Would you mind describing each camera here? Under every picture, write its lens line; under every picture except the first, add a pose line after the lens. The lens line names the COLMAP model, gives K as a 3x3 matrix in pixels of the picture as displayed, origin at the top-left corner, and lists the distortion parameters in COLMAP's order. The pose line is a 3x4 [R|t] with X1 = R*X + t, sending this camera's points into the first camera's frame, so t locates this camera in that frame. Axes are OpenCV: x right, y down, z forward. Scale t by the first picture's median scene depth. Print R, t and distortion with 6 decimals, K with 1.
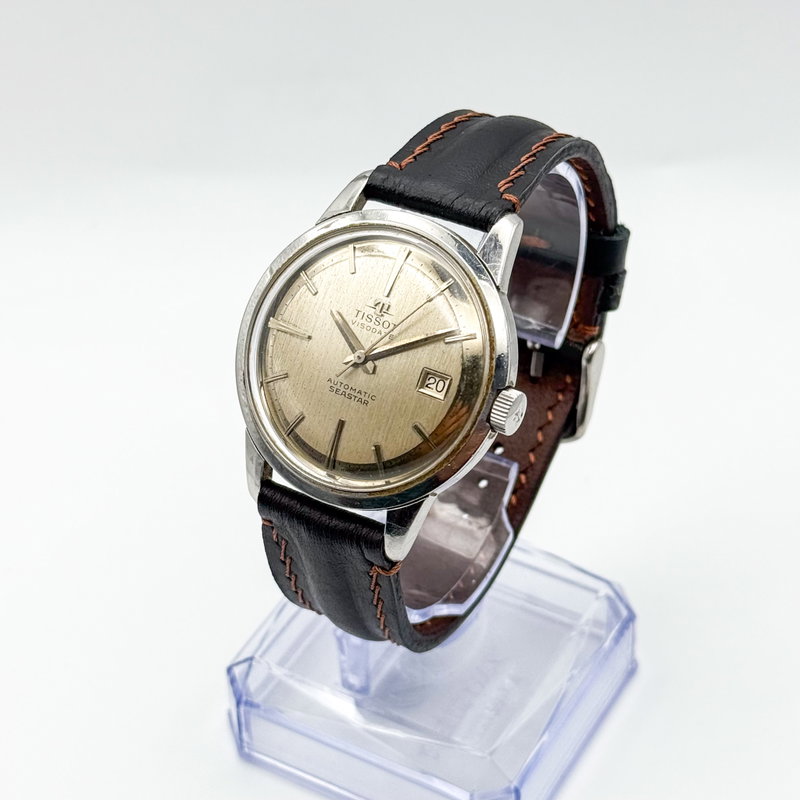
lens RADIAL K [[2013.0, 0, 399.3], [0, 2013.0, 400.6], [0, 0, 1]] dist [-0.019662, 0.000000]
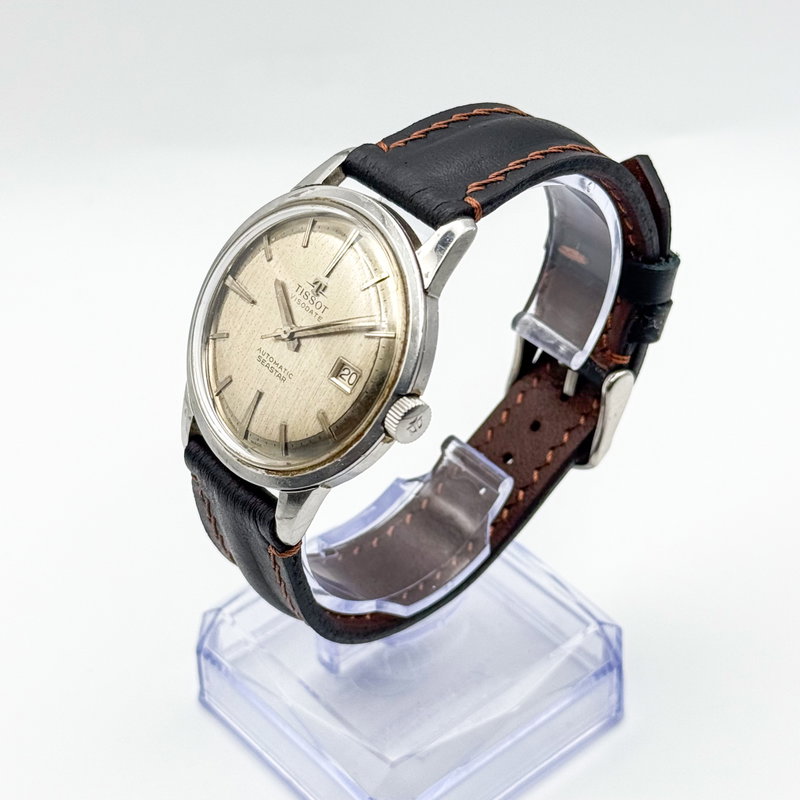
lens RADIAL K [[2013.0, 0, 399.8], [0, 2013.0, 401.6], [0, 0, 1]] dist [-0.019662, 0.000000]
pose [[0.941908, 0.214661, -0.258321, 0.281679], [-0.207796, 0.976684, 0.053931, -0.051082], [0.263875, 0.002880, 0.964553, 0.070386]]
